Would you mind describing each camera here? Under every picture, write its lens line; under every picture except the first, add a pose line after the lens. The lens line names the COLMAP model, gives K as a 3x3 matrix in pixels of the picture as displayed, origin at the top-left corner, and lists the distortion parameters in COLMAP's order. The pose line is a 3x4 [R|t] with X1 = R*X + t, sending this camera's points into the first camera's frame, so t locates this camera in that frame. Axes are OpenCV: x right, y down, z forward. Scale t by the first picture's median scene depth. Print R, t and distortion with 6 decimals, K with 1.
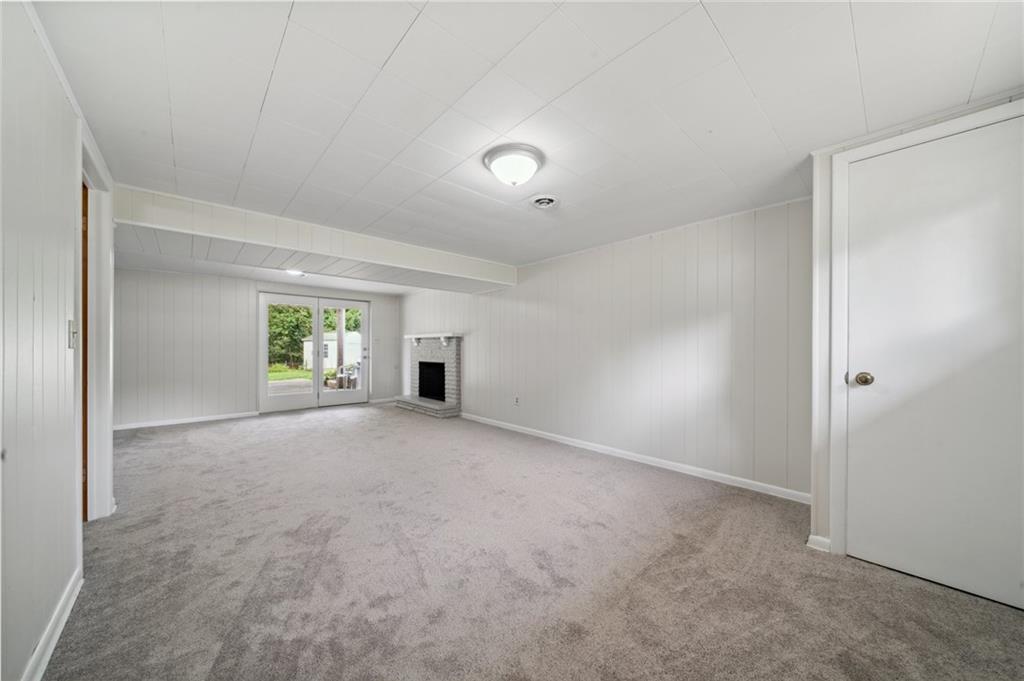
lens RADIAL K [[363.6, 0, 512.2], [0, 363.6, 345.0], [0, 0, 1]] dist [-0.002566, -0.000203]
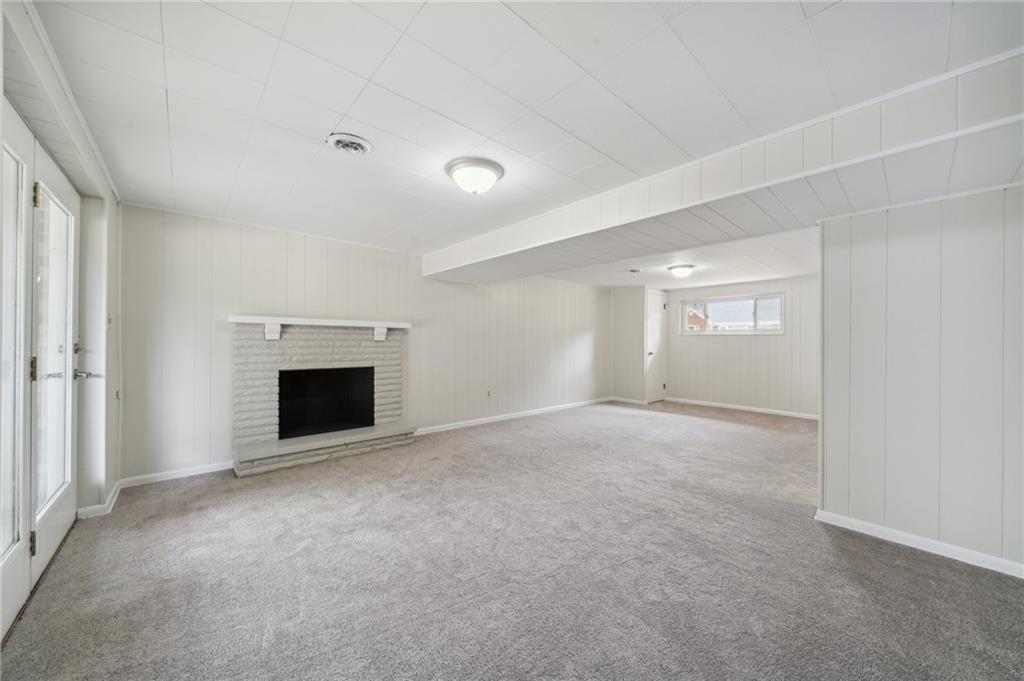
lens RADIAL K [[363.6, 0, 512.2], [0, 363.6, 345.0], [0, 0, 1]] dist [-0.002566, -0.000203]
pose [[0.008342, -0.000925, 0.999965, -0.840253], [-0.007711, 0.999970, 0.000989, 0.007513], [-0.999935, -0.007719, 0.008335, 0.746210]]
